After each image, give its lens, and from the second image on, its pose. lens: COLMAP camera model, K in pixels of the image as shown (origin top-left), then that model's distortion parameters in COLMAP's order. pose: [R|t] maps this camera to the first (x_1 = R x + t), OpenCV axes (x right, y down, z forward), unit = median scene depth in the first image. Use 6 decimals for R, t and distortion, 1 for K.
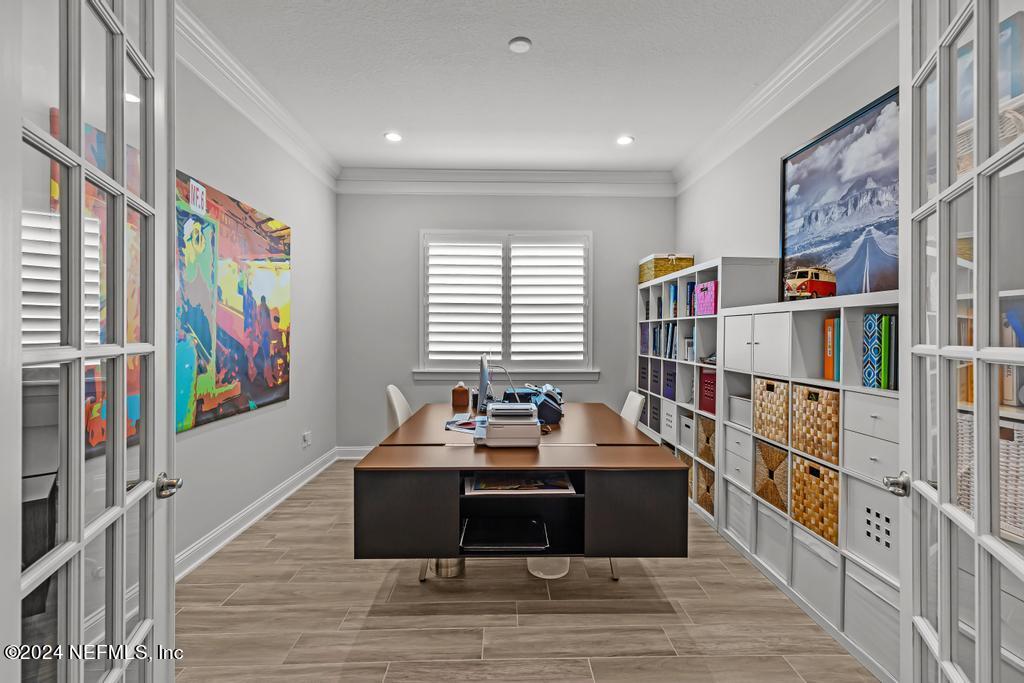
lens RADIAL K [[466.7, 0, 514.6], [0, 466.7, 335.3], [0, 0, 1]] dist [0.004711, 0.000703]
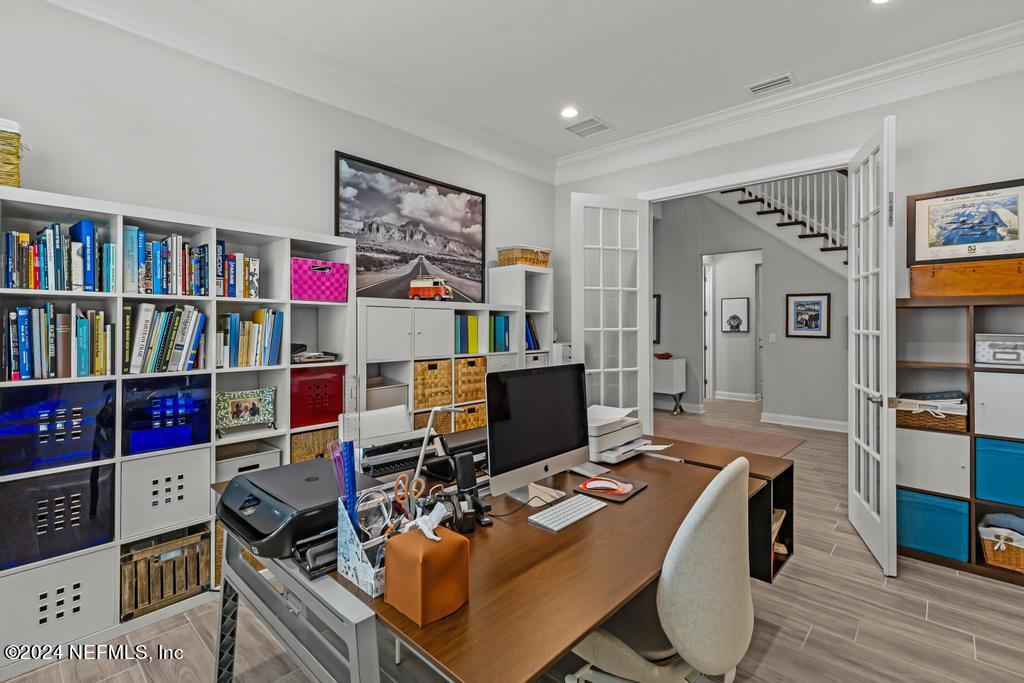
lens RADIAL K [[466.7, 0, 514.6], [0, 466.7, 335.3], [0, 0, 1]] dist [0.004711, 0.000703]
pose [[-0.712710, -0.015167, 0.701294, -0.495269], [0.001618, 0.999728, 0.023266, -0.003213], [-0.701456, 0.017716, -0.712492, 1.717647]]
